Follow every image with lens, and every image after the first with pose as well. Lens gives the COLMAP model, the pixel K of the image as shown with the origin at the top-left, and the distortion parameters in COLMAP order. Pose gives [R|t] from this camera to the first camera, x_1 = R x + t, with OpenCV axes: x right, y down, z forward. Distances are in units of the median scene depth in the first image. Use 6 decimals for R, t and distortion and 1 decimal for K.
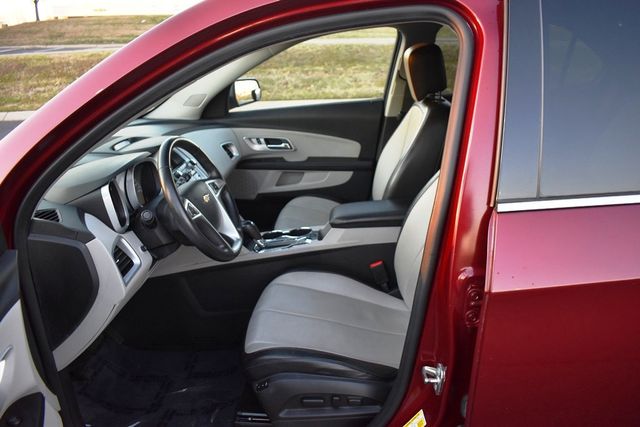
lens RADIAL K [[496.5, 0, 320.0], [0, 496.5, 213.5], [0, 0, 1]] dist [-0.090423, 0.006131]
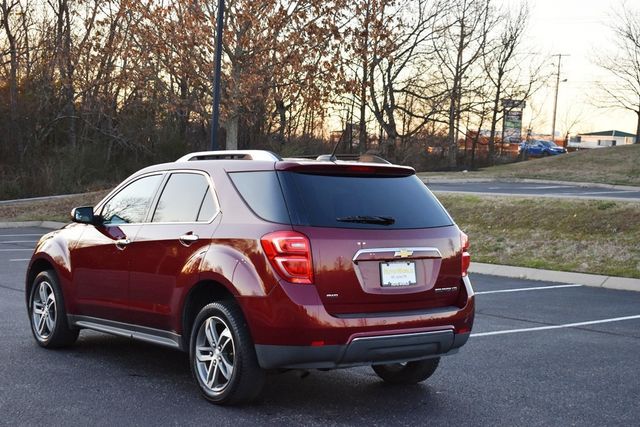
lens RADIAL K [[1090.1, 0, 320.0], [0, 1090.1, 213.5], [0, 0, 1]] dist [-0.000557, 0.032519]
pose [[0.641845, 0.067258, -0.763879, 3.052315], [-0.302632, 0.937507, -0.171738, 0.381236], [0.704592, 0.341403, 0.622089, -1.361065]]
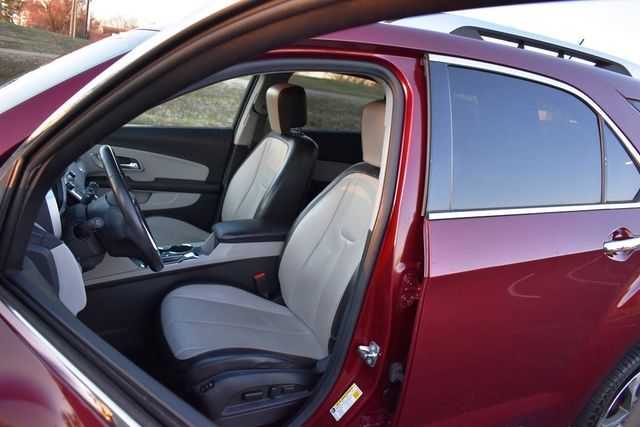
lens RADIAL K [[496.5, 0, 320.0], [0, 496.5, 213.5], [0, 0, 1]] dist [-0.090423, 0.006131]
pose [[0.872902, 0.026644, 0.487168, -0.215553], [0.005654, 0.997888, -0.064706, 0.024825], [-0.487863, 0.059236, 0.870908, -0.026228]]
